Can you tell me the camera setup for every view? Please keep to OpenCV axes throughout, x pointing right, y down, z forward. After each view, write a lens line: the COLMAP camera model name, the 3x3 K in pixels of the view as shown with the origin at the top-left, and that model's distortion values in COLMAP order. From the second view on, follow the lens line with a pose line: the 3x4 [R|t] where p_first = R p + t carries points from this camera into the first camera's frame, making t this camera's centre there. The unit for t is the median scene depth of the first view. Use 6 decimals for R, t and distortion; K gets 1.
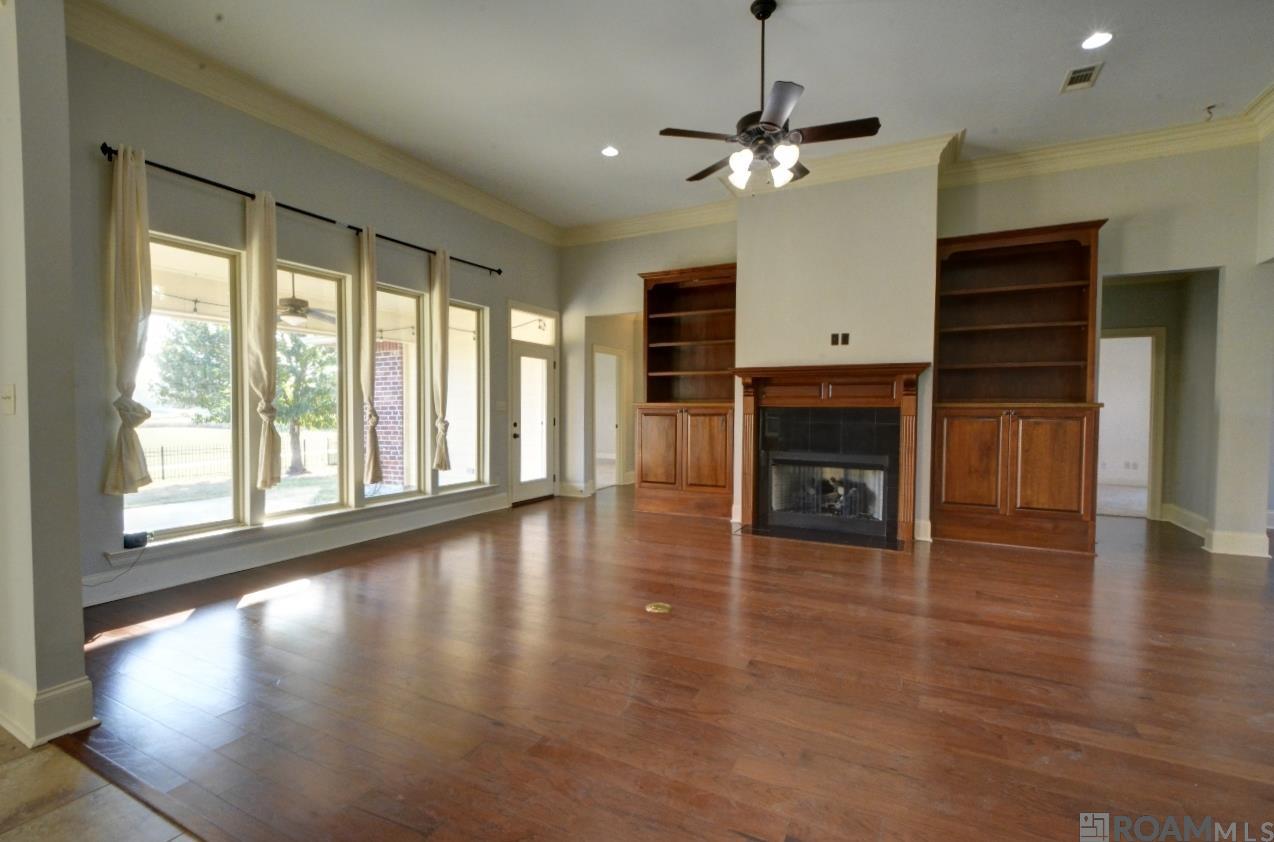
lens RADIAL K [[569.8, 0, 634.2], [0, 569.8, 425.4], [0, 0, 1]] dist [-0.008694, -0.000521]
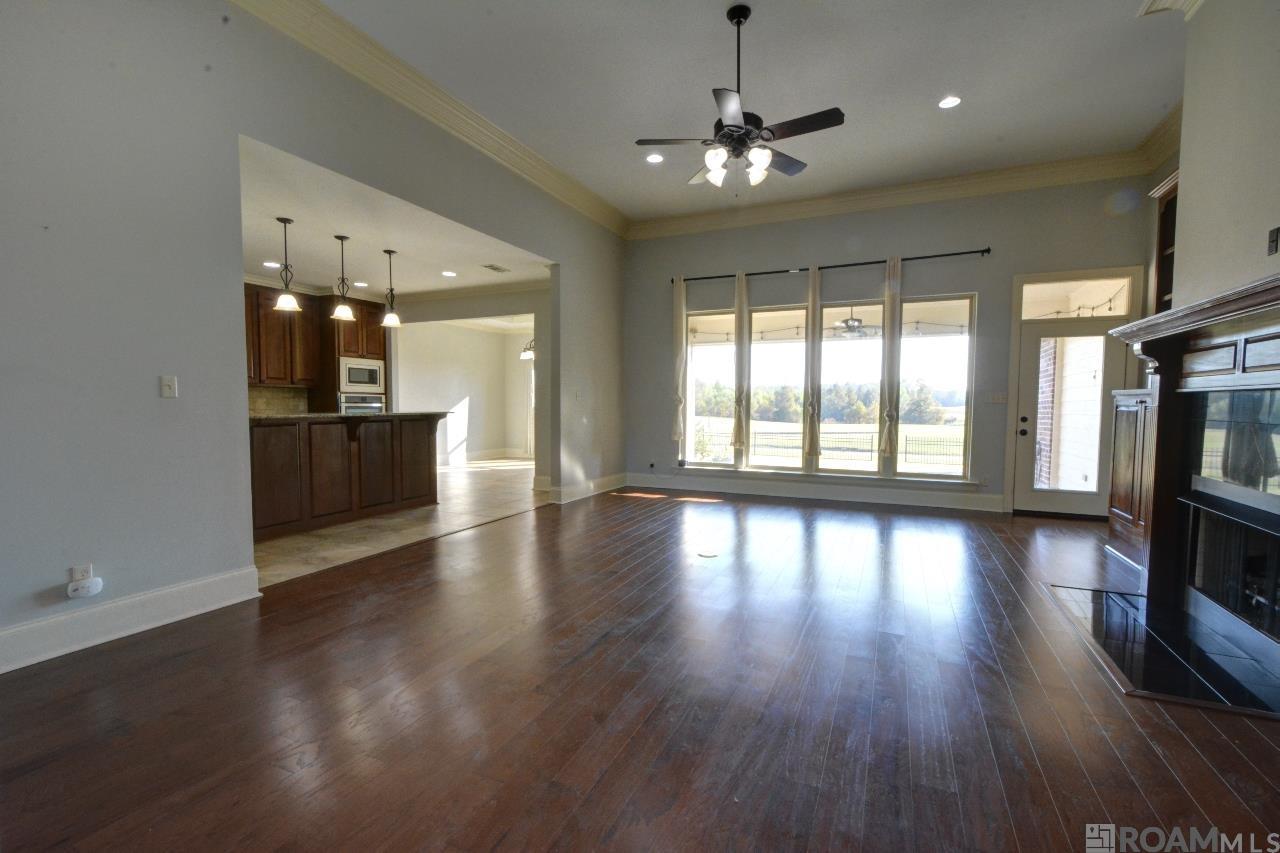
lens RADIAL K [[566.3, 0, 635.3], [0, 566.3, 430.7], [0, 0, 1]] dist [-0.000675, -0.000241]
pose [[0.048153, 0.044509, -0.997848, 0.645079], [-0.036927, 0.998403, 0.042752, 0.000692], [0.998157, 0.034789, 0.049720, 0.393263]]
